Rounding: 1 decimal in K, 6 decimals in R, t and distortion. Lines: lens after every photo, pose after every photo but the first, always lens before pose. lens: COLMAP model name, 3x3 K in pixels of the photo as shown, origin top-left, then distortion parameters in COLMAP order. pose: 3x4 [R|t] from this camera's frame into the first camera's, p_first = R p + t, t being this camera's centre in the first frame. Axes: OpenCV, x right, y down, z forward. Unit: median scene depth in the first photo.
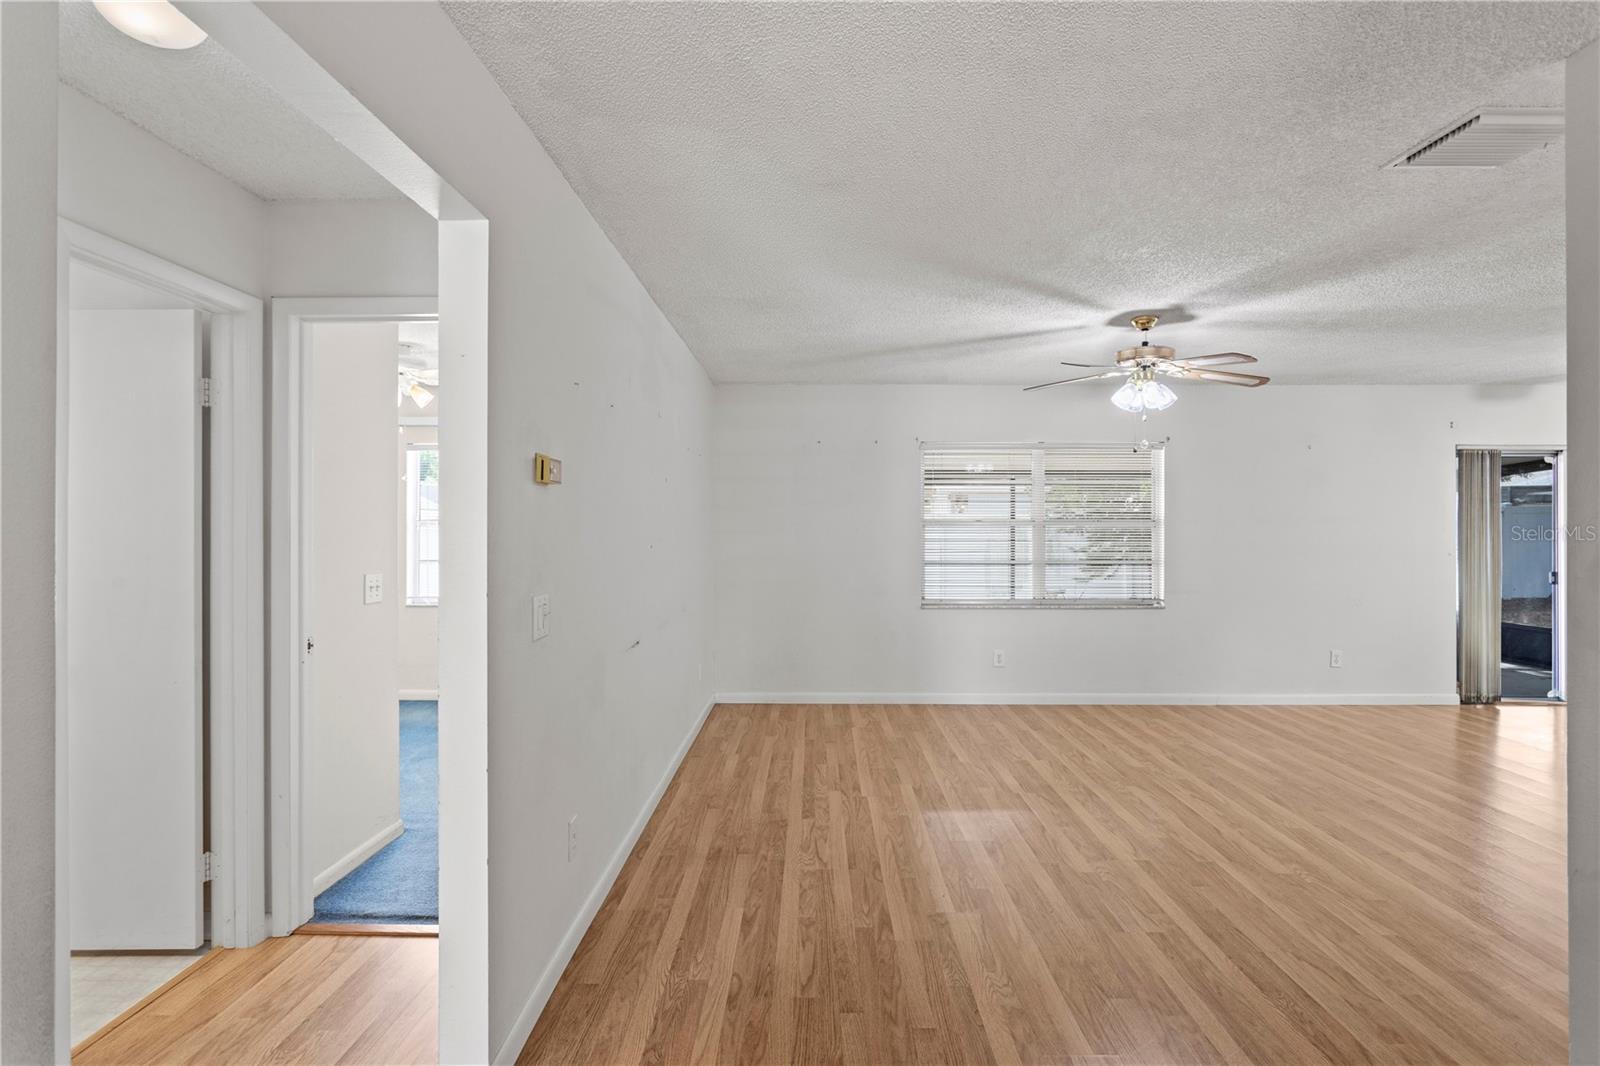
lens RADIAL K [[790.8, 0, 800.0], [0, 790.8, 524.7], [0, 0, 1]] dist [-0.012068, 0.006193]
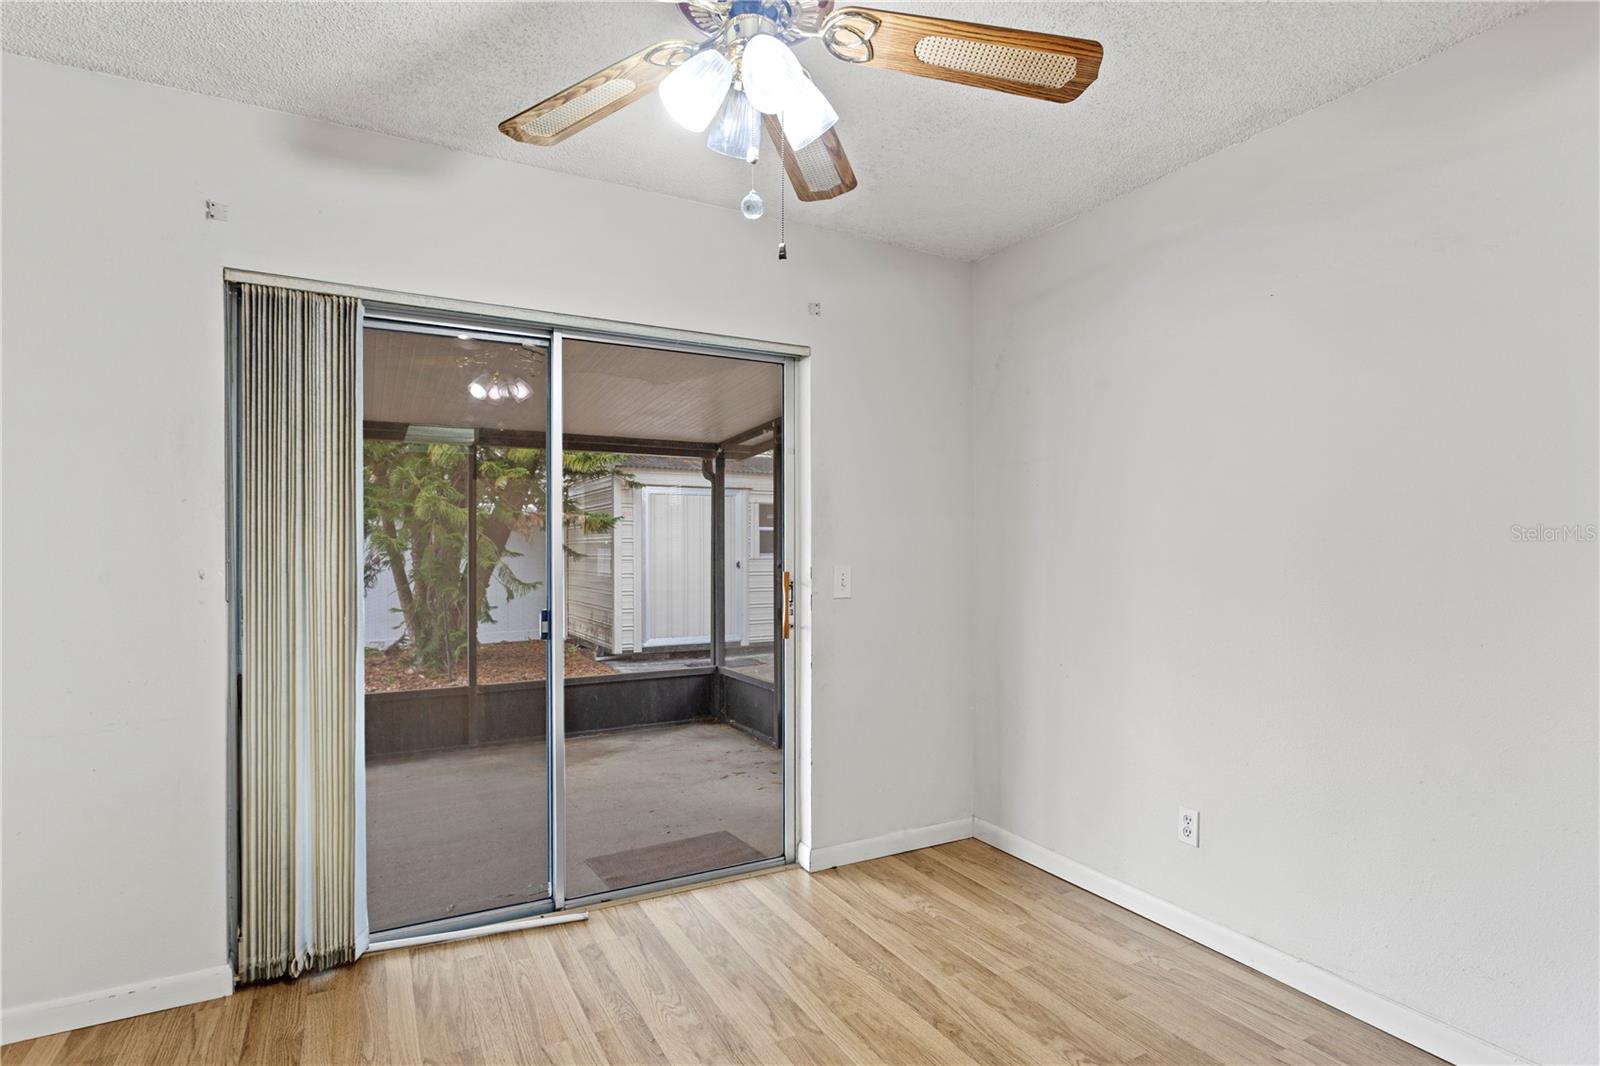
lens RADIAL K [[816.4, 0, 809.8], [0, 816.4, 548.8], [0, 0, 1]] dist [0.001056, 0.000831]
pose [[0.866780, -0.001710, 0.498687, 1.297639], [-0.000394, 0.999991, 0.004114, 0.035953], [-0.498690, -0.003763, 0.866772, 0.805766]]
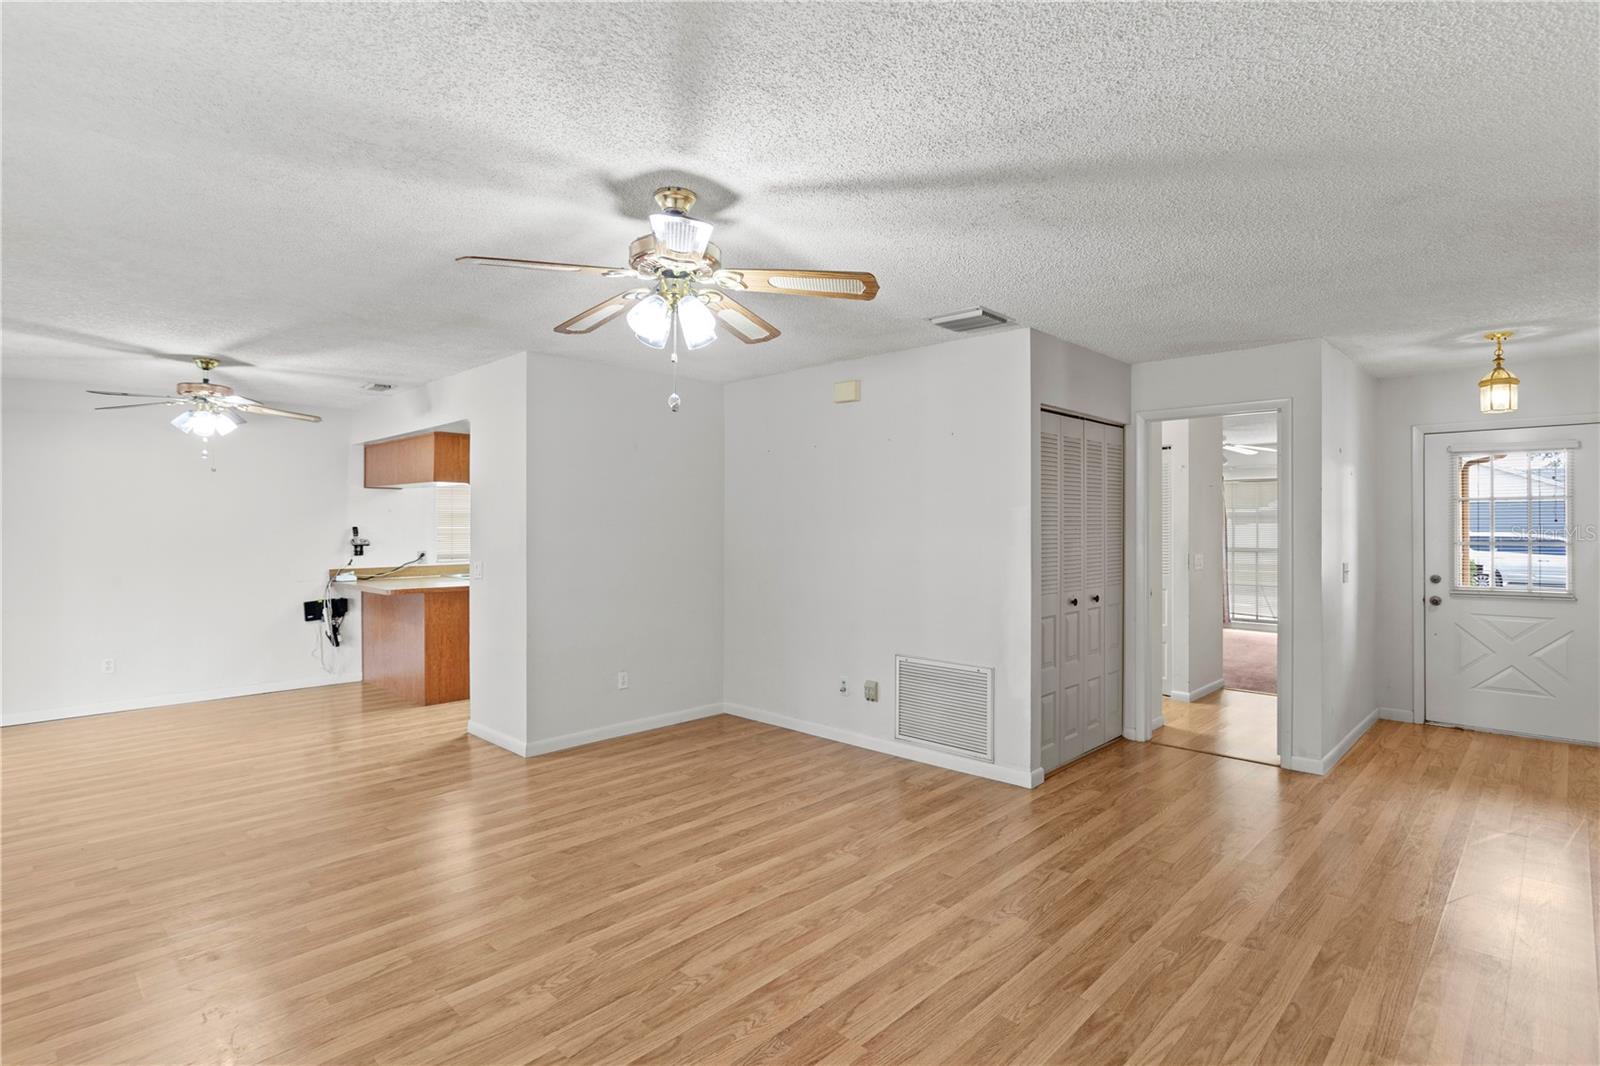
lens RADIAL K [[790.8, 0, 800.0], [0, 790.8, 524.7], [0, 0, 1]] dist [-0.012068, 0.006193]
pose [[-0.727905, -0.000474, 0.685678, -0.052484], [-0.001985, 0.999997, -0.001416, -0.006507], [-0.685675, -0.002392, -0.727904, 1.388767]]
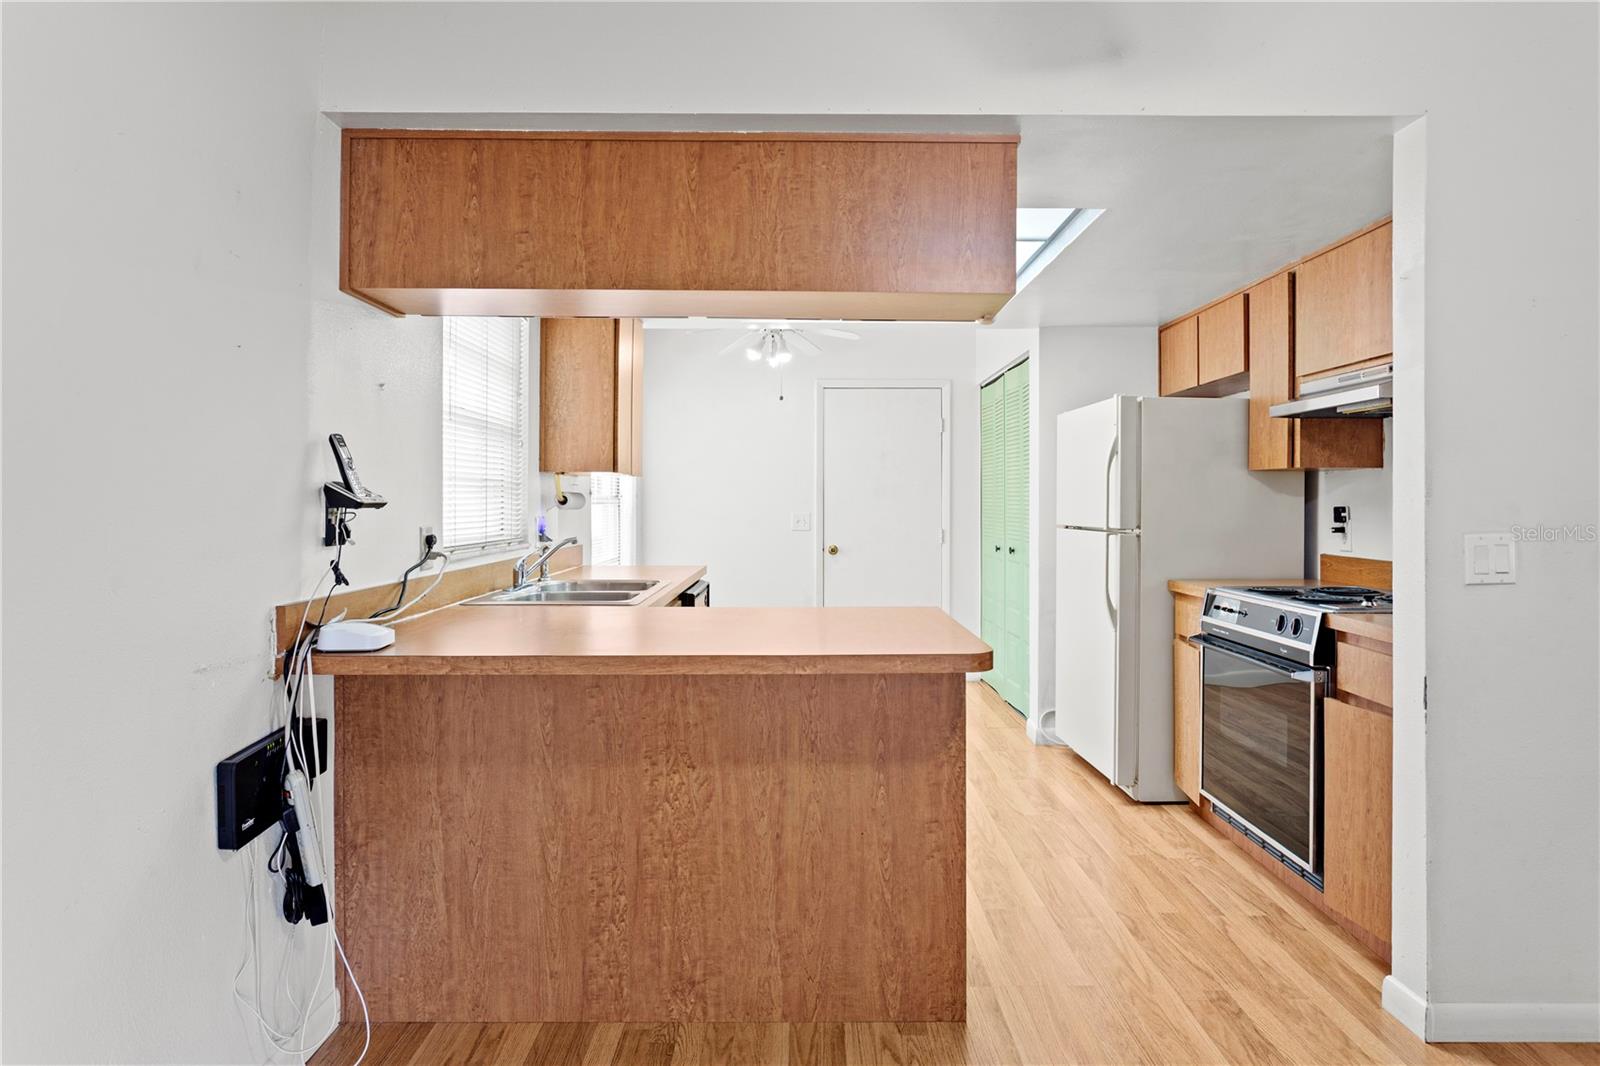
lens RADIAL K [[938.3, 0, 794.9], [0, 938.3, 499.7], [0, 0, 1]] dist [-0.017377, 0.003416]
pose [[-0.999898, -0.002980, -0.013979, 1.604037], [-0.002897, 0.999978, -0.005988, 0.037412], [0.013996, -0.005947, -0.999884, 1.329627]]
